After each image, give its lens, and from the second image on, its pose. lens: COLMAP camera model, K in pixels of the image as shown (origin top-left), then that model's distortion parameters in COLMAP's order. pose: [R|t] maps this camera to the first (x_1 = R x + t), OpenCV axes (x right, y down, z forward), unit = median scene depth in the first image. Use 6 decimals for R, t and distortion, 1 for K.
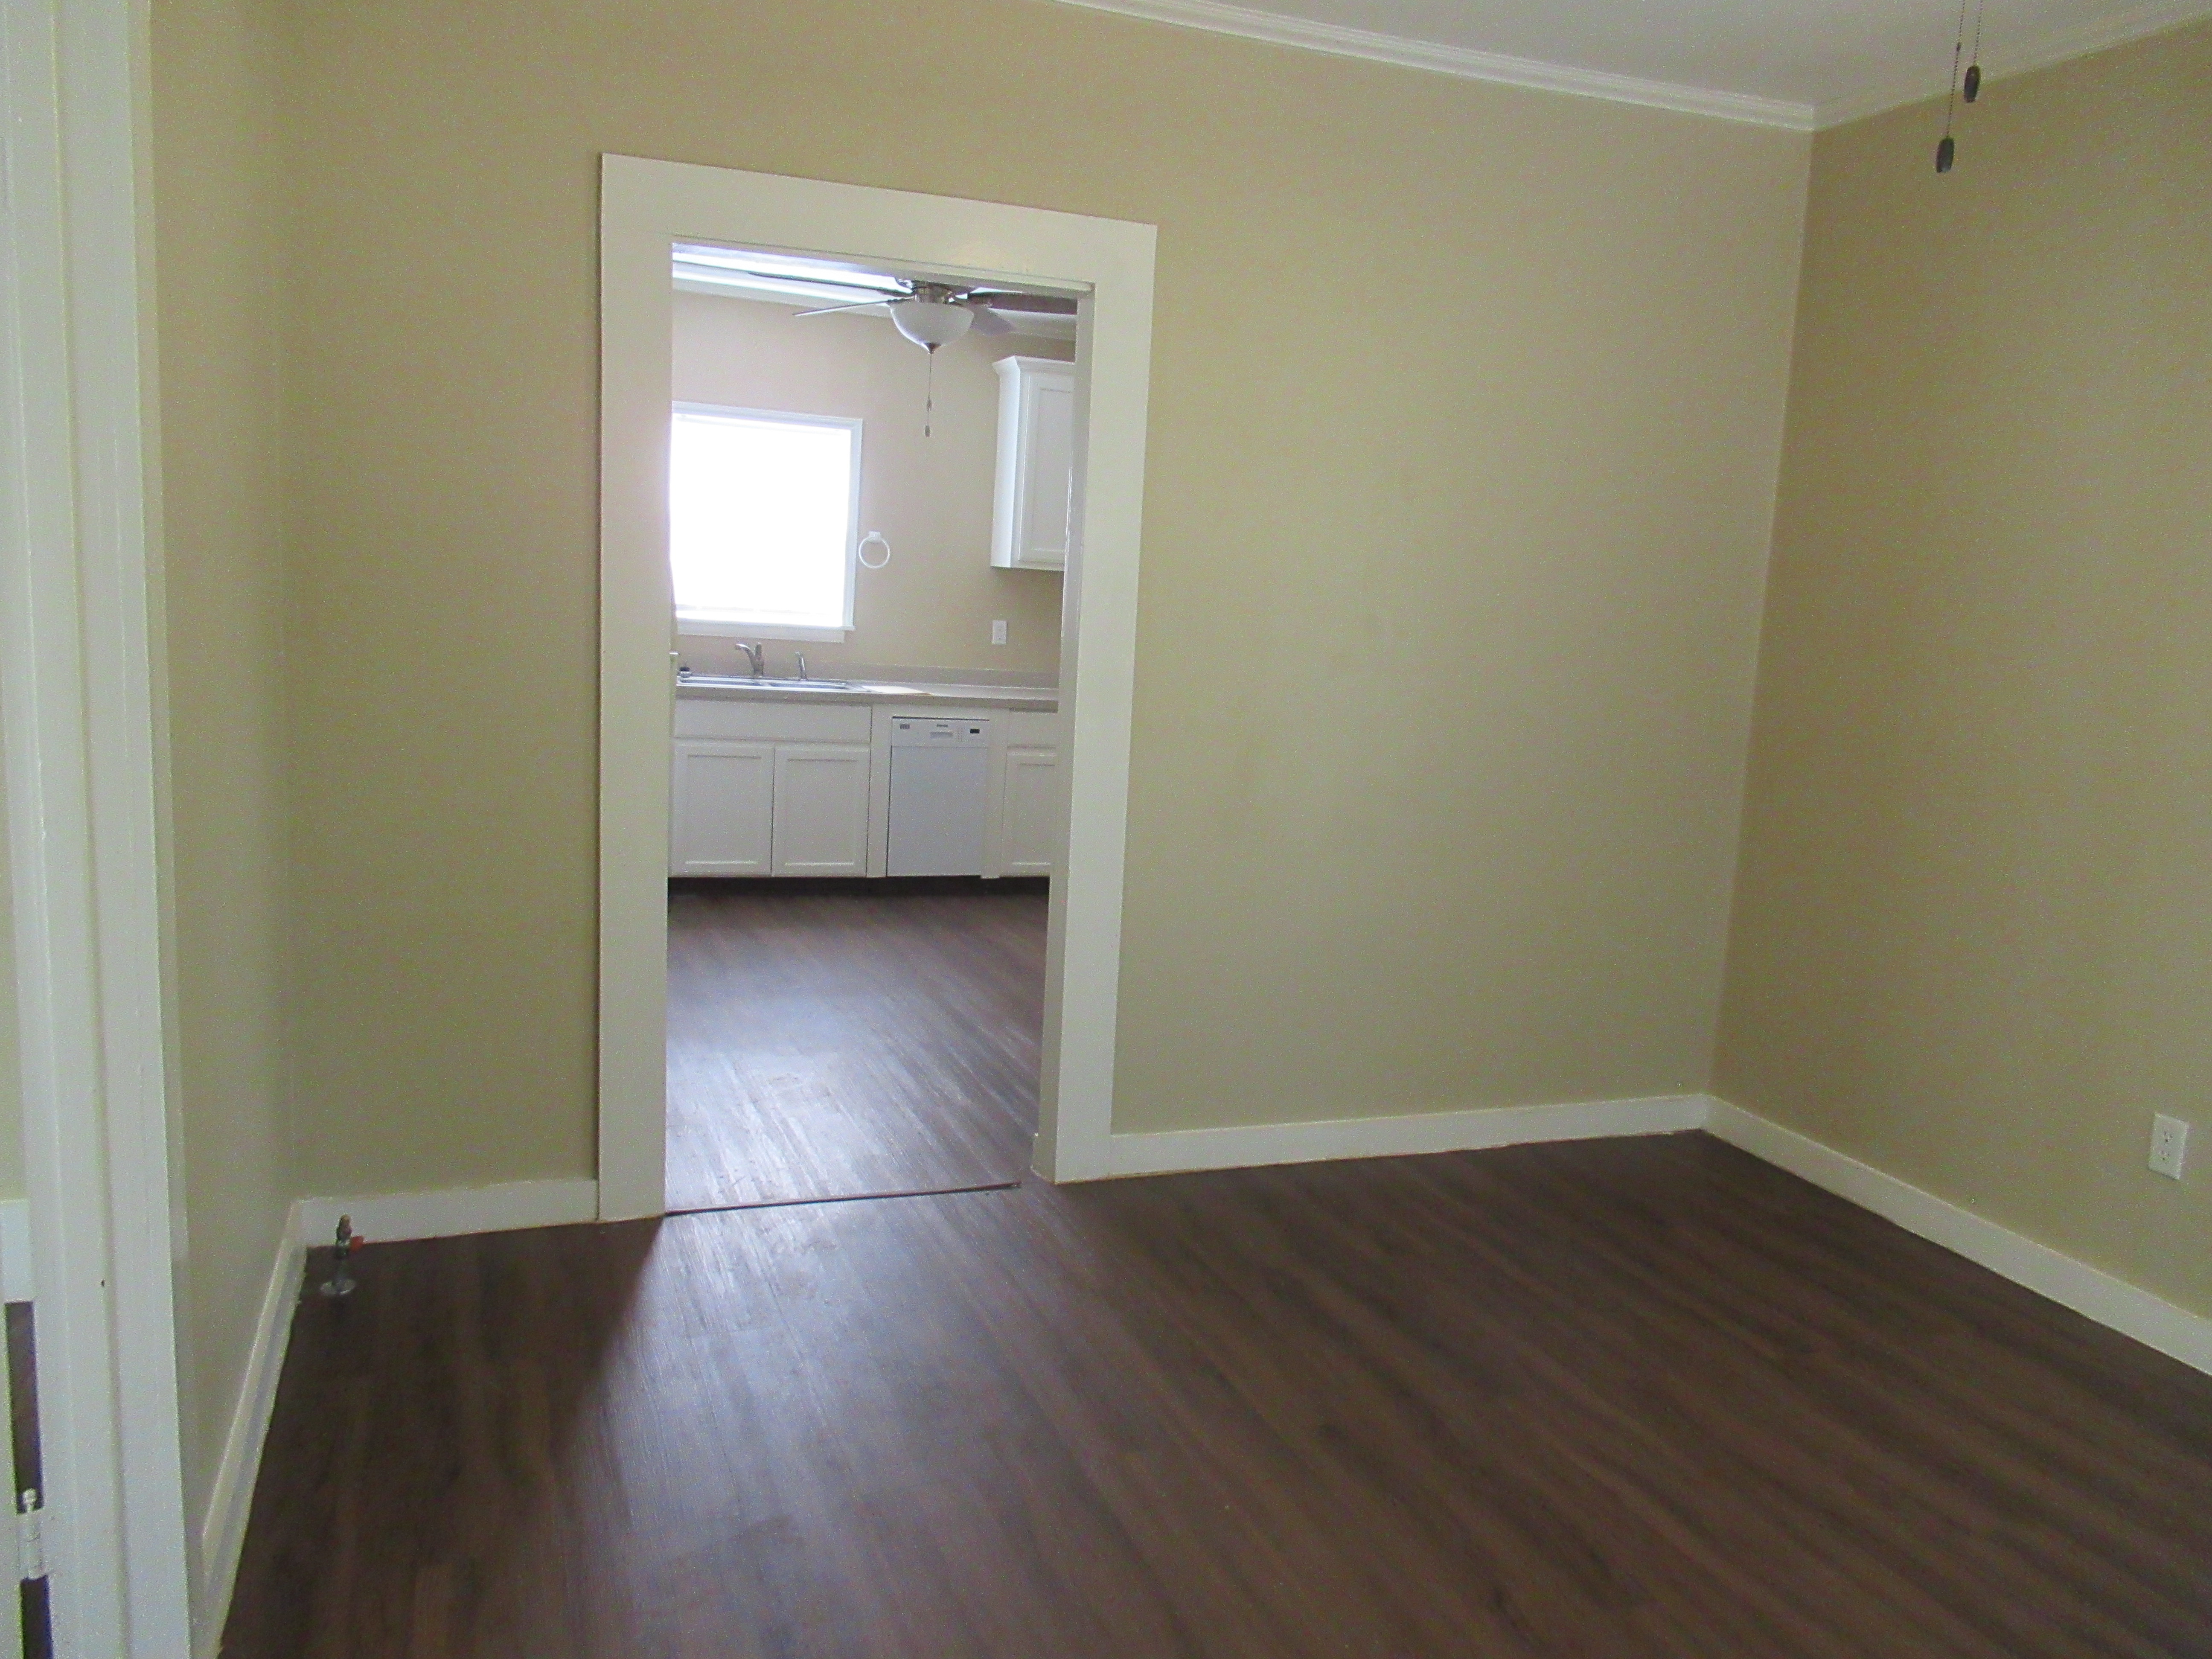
lens RADIAL K [[1653.6, 0, 1104.9], [0, 1653.6, 834.0], [0, 0, 1]] dist [0.000541, -0.004334]
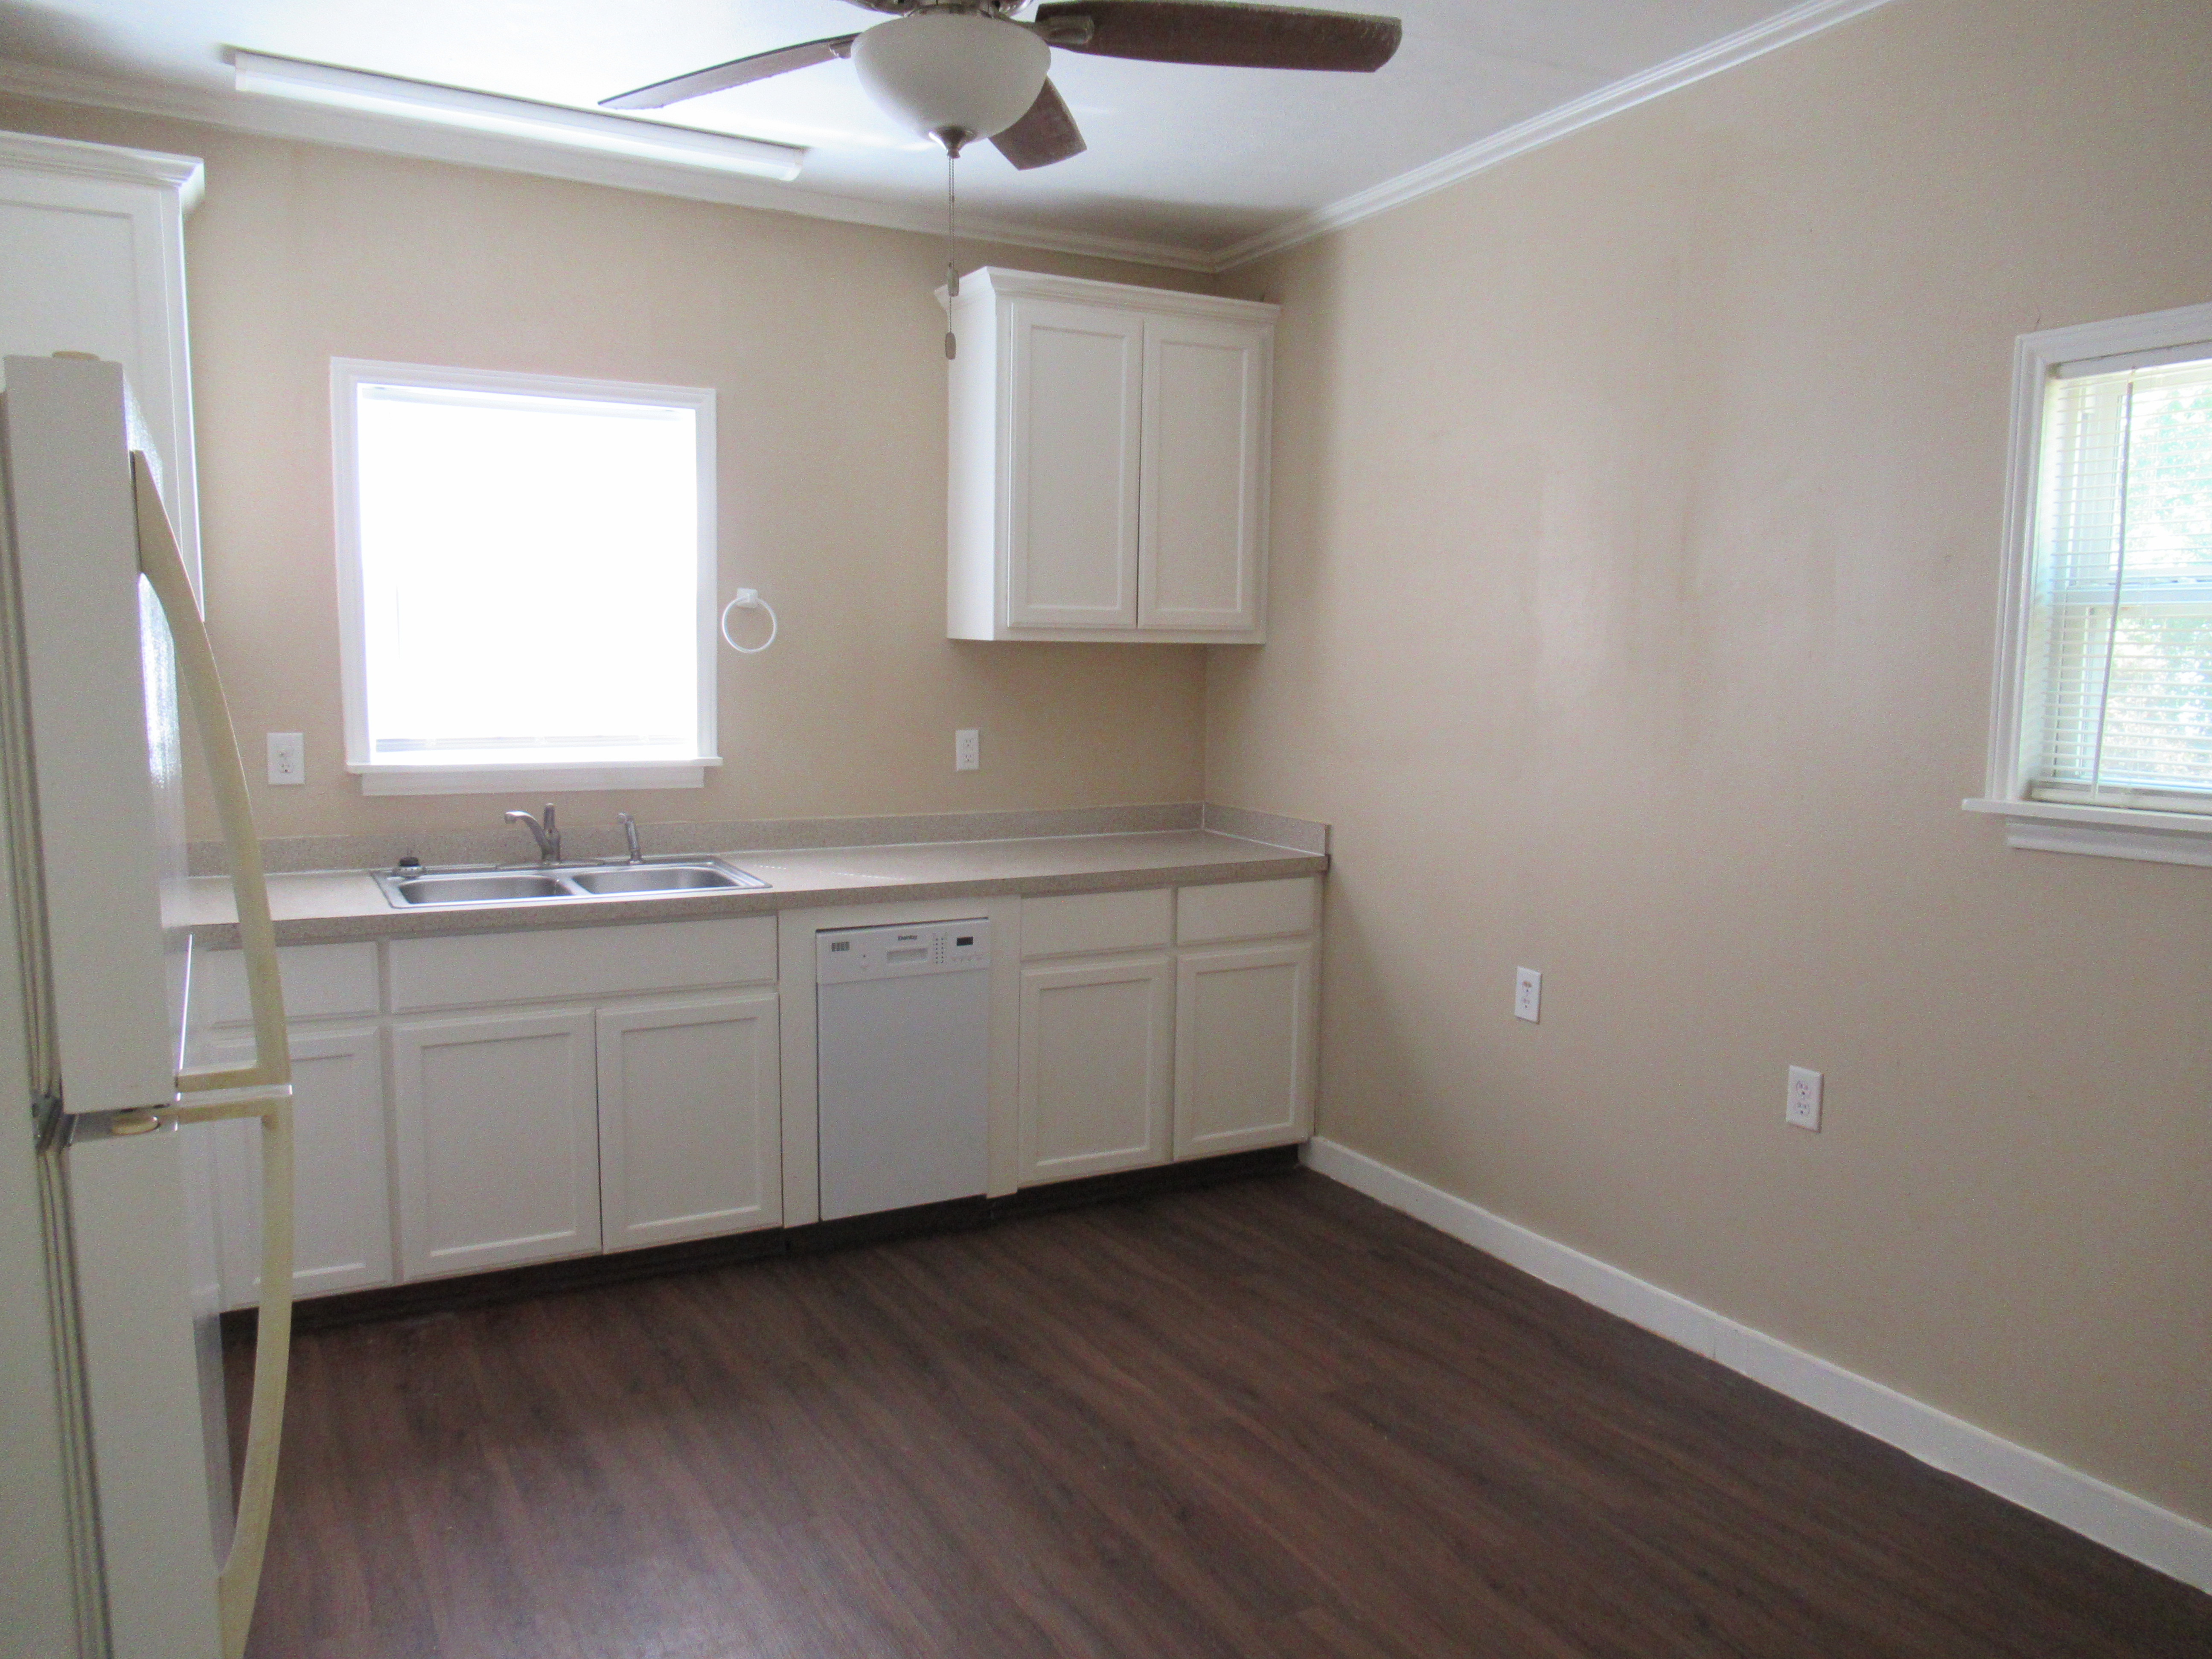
lens RADIAL K [[1653.6, 0, 1108.3], [0, 1653.6, 825.8], [0, 0, 1]] dist [0.000541, -0.004334]
pose [[0.988817, -0.063650, 0.134871, -0.101662], [0.067116, 0.997518, -0.021305, -0.084311], [-0.133180, 0.030119, 0.990634, 0.439790]]
